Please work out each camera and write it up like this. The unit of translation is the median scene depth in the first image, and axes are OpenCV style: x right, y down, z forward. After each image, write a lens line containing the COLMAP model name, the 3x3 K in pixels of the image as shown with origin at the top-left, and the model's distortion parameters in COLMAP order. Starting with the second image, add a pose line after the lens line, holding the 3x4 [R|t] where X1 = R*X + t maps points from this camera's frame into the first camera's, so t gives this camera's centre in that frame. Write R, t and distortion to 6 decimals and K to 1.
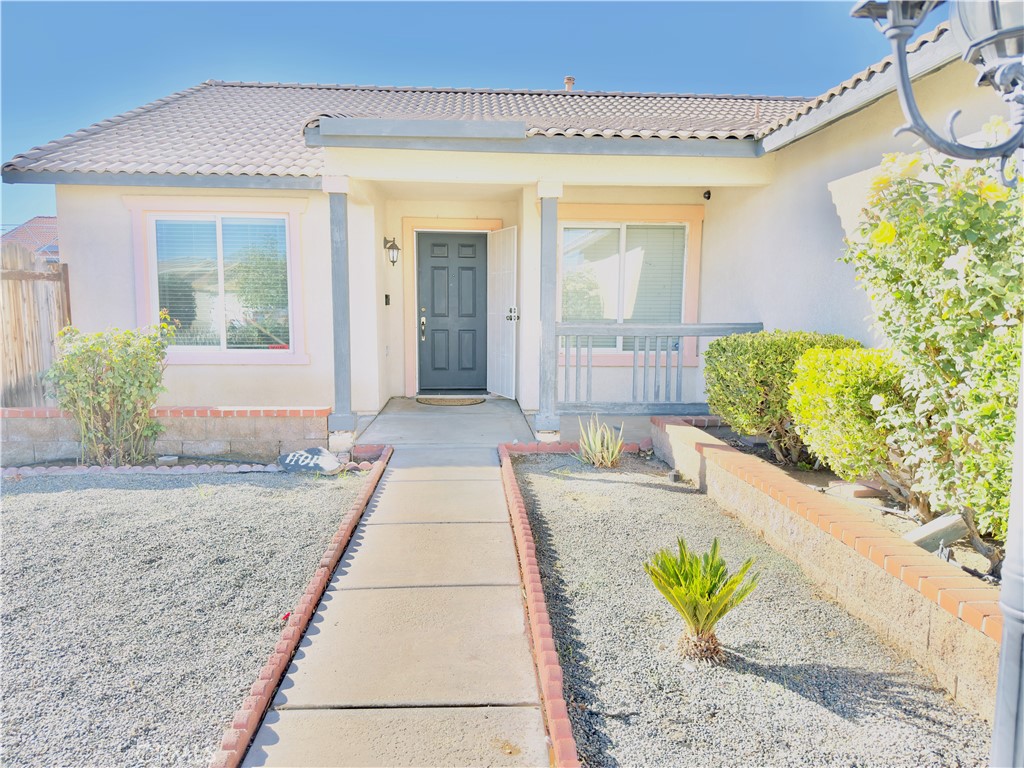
lens RADIAL K [[723.9, 0, 512.0], [0, 723.9, 384.0], [0, 0, 1]] dist [0.171965, -0.303425]
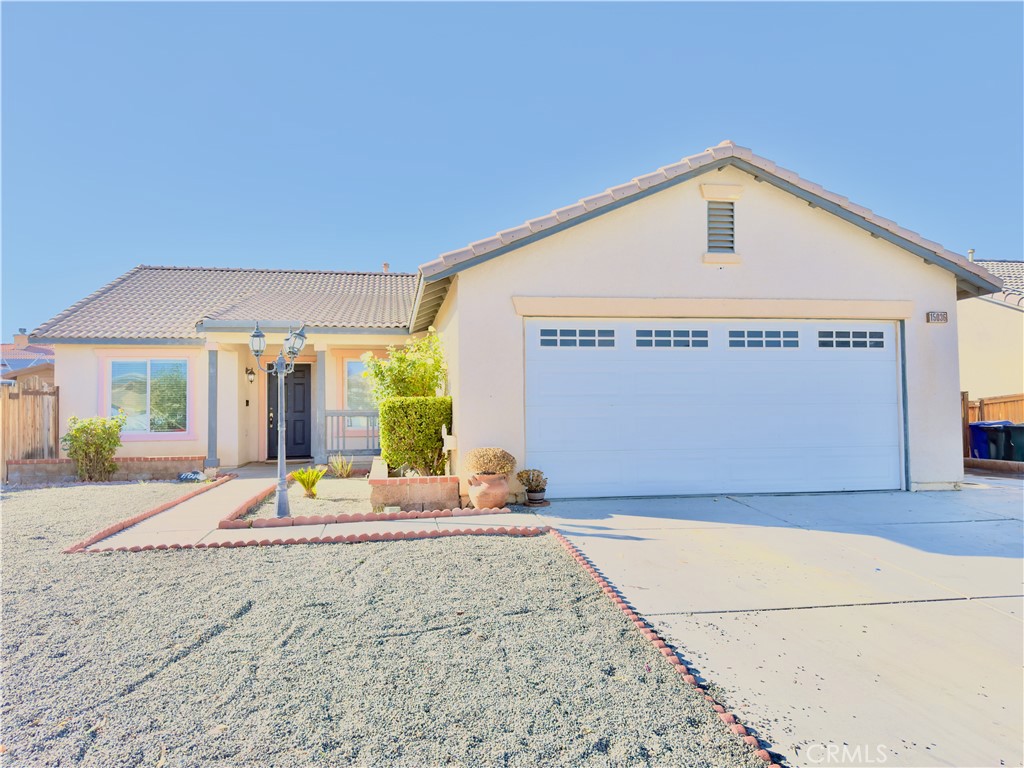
lens RADIAL K [[723.9, 0, 512.0], [0, 723.9, 384.0], [0, 0, 1]] dist [0.171965, -0.303425]
pose [[0.993409, -0.014287, 0.113732, 0.299427], [0.031300, 0.988304, -0.149249, 0.141140], [-0.110269, 0.151825, 0.982237, -0.929026]]
